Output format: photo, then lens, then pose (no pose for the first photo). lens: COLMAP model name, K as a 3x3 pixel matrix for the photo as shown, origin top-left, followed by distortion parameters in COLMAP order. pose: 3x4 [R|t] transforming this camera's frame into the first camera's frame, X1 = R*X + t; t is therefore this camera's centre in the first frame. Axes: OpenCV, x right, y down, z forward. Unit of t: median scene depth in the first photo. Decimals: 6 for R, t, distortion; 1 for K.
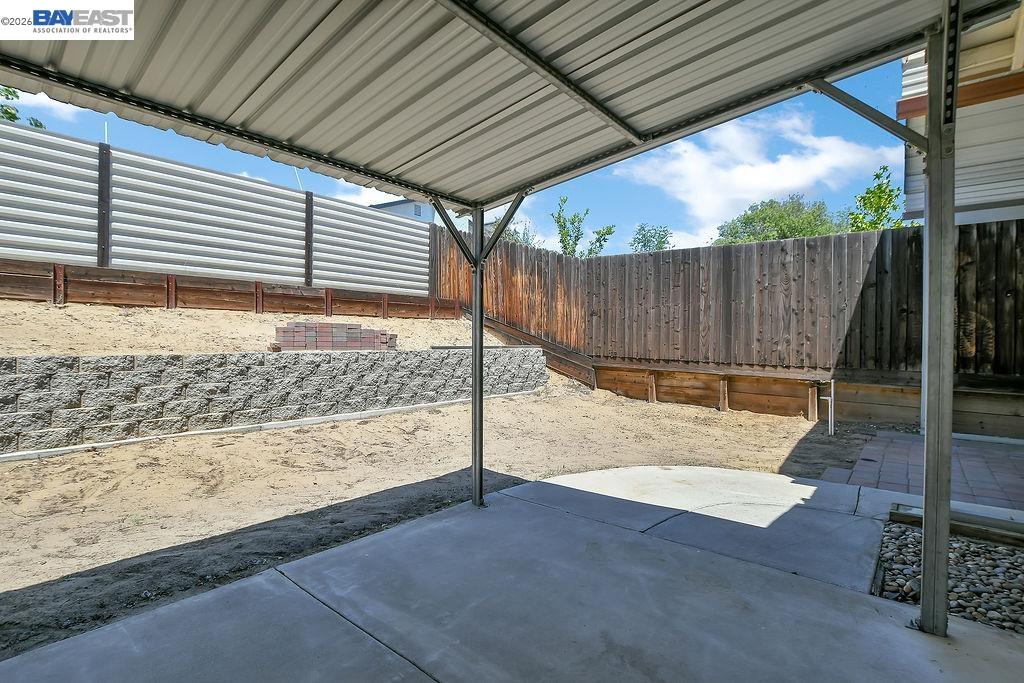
lens RADIAL K [[479.9, 0, 510.6], [0, 479.9, 347.3], [0, 0, 1]] dist [-0.033972, 0.000154]
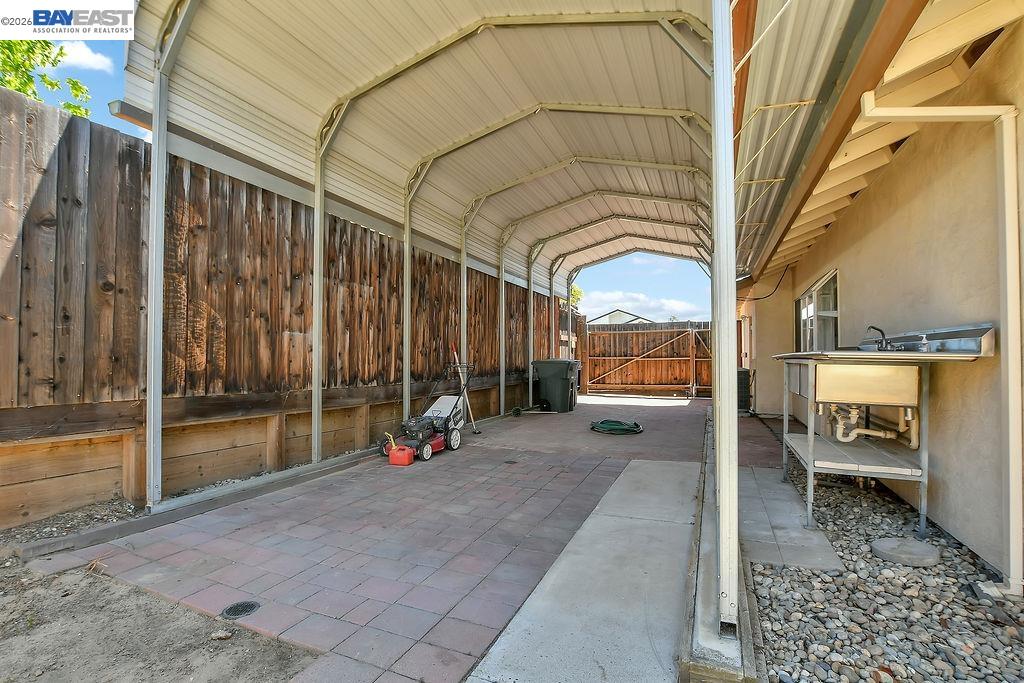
lens RADIAL K [[479.9, 0, 510.6], [0, 479.9, 347.3], [0, 0, 1]] dist [-0.033972, 0.000154]
pose [[-0.298390, 0.012144, 0.954367, 0.207666], [0.012009, 0.999888, -0.008969, -0.000660], [-0.954368, 0.008785, -0.298502, 0.715284]]
